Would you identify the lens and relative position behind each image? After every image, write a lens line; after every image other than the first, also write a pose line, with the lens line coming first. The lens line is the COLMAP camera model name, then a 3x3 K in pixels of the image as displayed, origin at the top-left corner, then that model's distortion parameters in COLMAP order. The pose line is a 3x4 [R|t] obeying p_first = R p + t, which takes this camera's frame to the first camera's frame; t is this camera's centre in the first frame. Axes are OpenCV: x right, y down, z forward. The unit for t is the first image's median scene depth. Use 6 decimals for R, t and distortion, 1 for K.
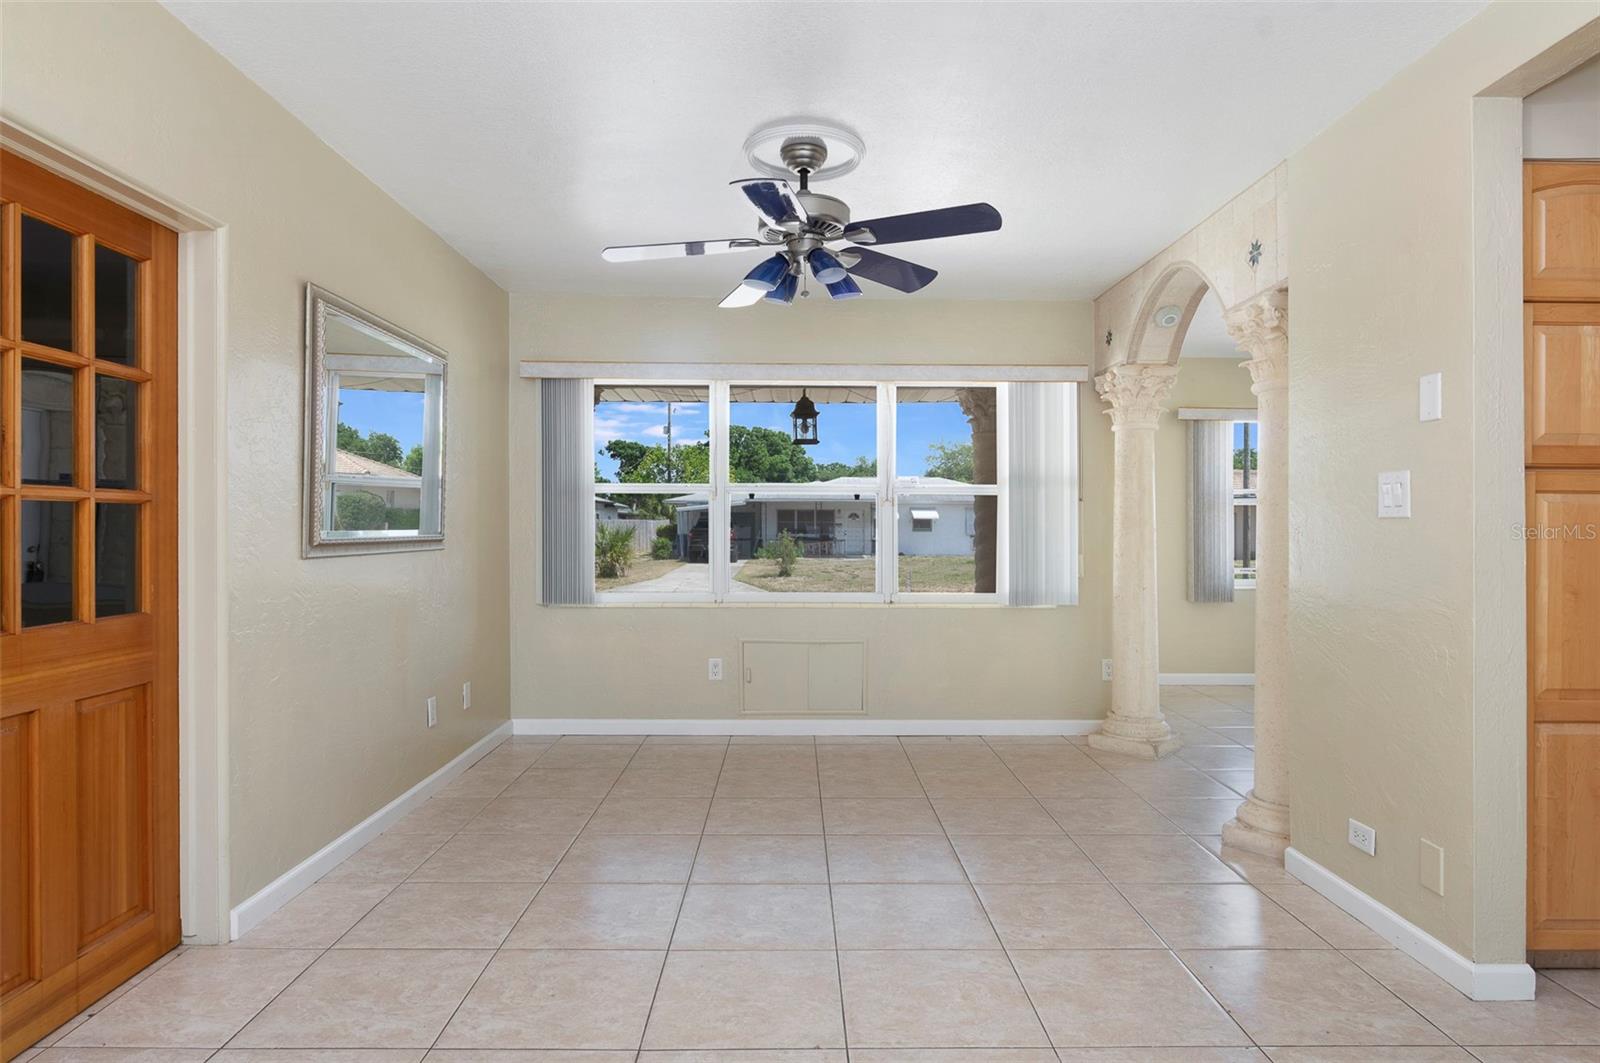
lens RADIAL K [[924.3, 0, 797.5], [0, 924.3, 529.2], [0, 0, 1]] dist [-0.001797, -0.000430]
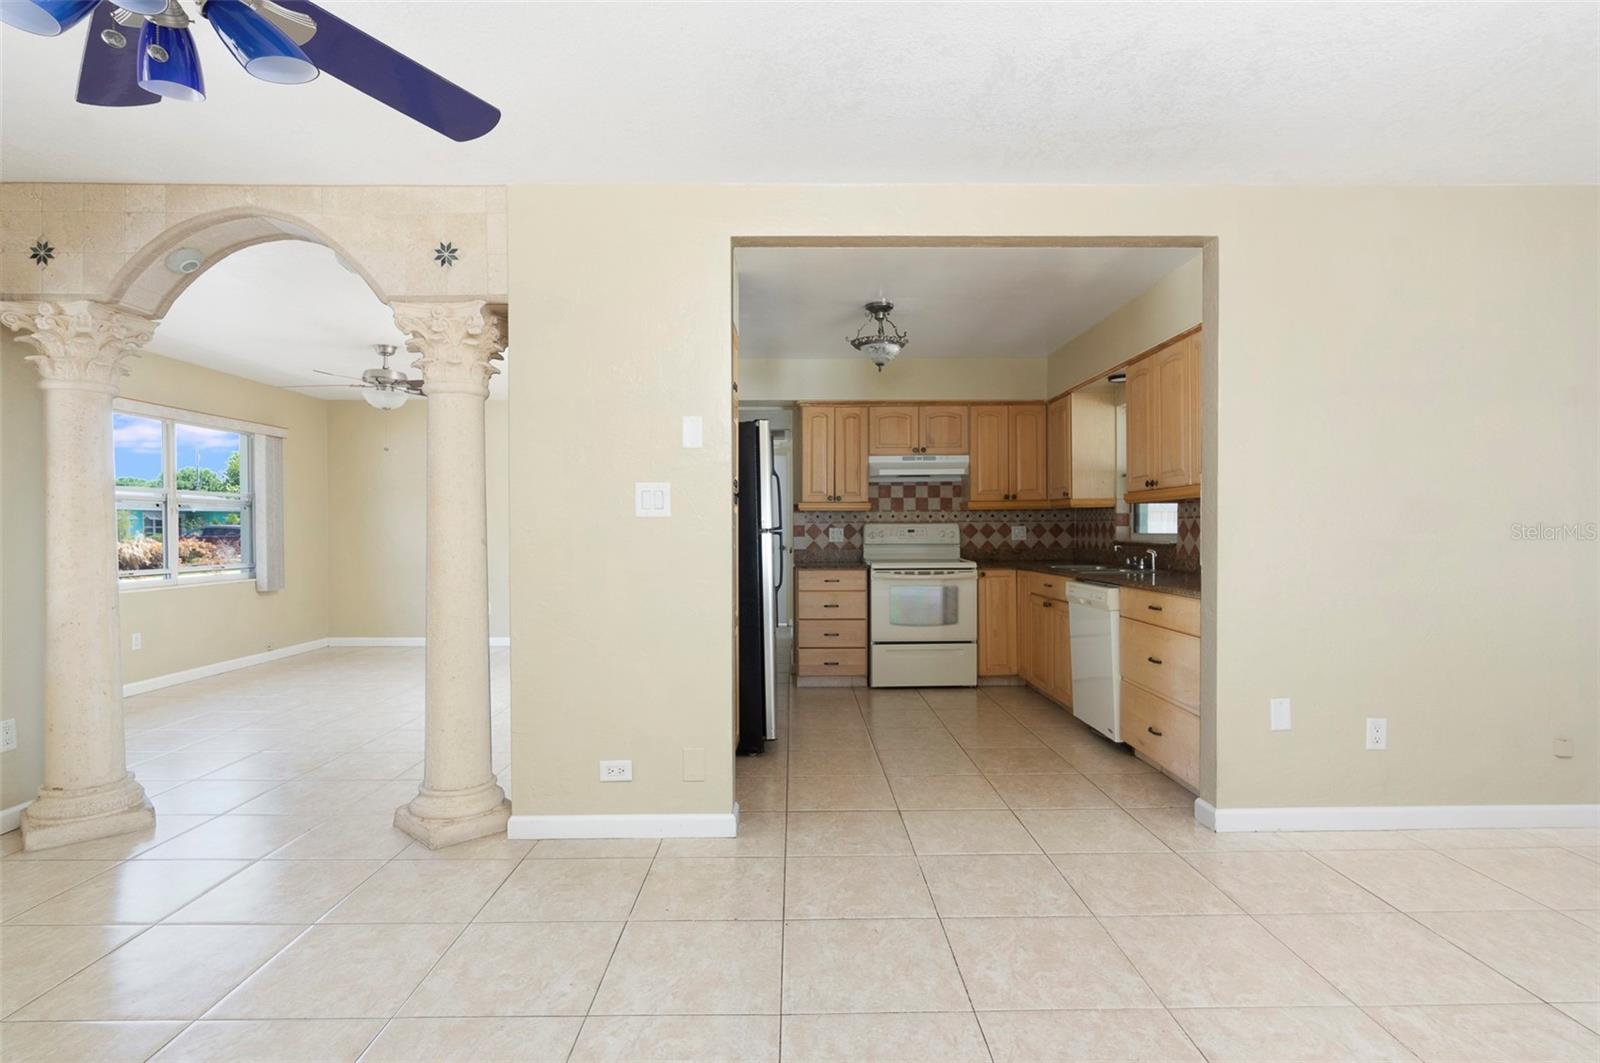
lens RADIAL K [[817.2, 0, 802.6], [0, 817.2, 539.3], [0, 0, 1]] dist [0.000694, 0.000267]
pose [[-0.014626, -0.013010, 0.999808, -0.427604], [0.005926, 0.999897, 0.013098, 0.004380], [-0.999875, 0.006117, -0.014547, 0.651164]]
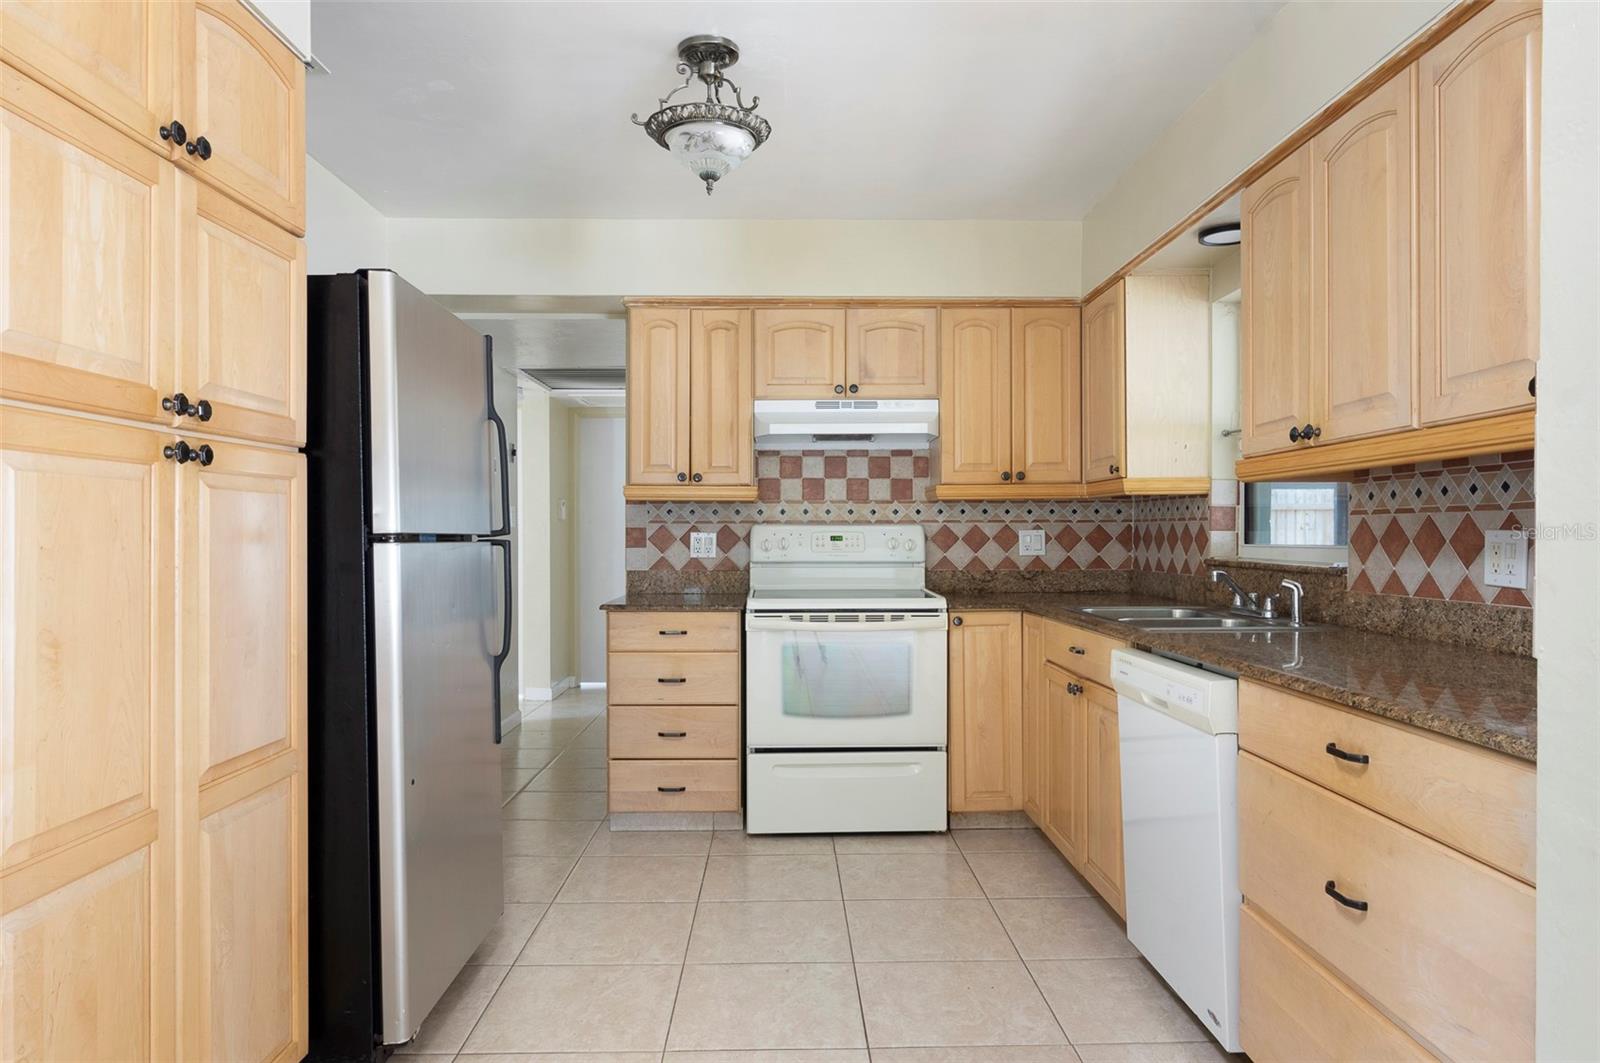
lens RADIAL K [[1013.8, 0, 805.3], [0, 1013.8, 541.2], [0, 0, 1]] dist [0.002265, -0.000157]
pose [[-0.022268, -0.007979, 0.999720, 0.200977], [0.002218, 0.999965, 0.008030, 0.004634], [-0.999750, 0.002396, -0.022250, 0.428686]]
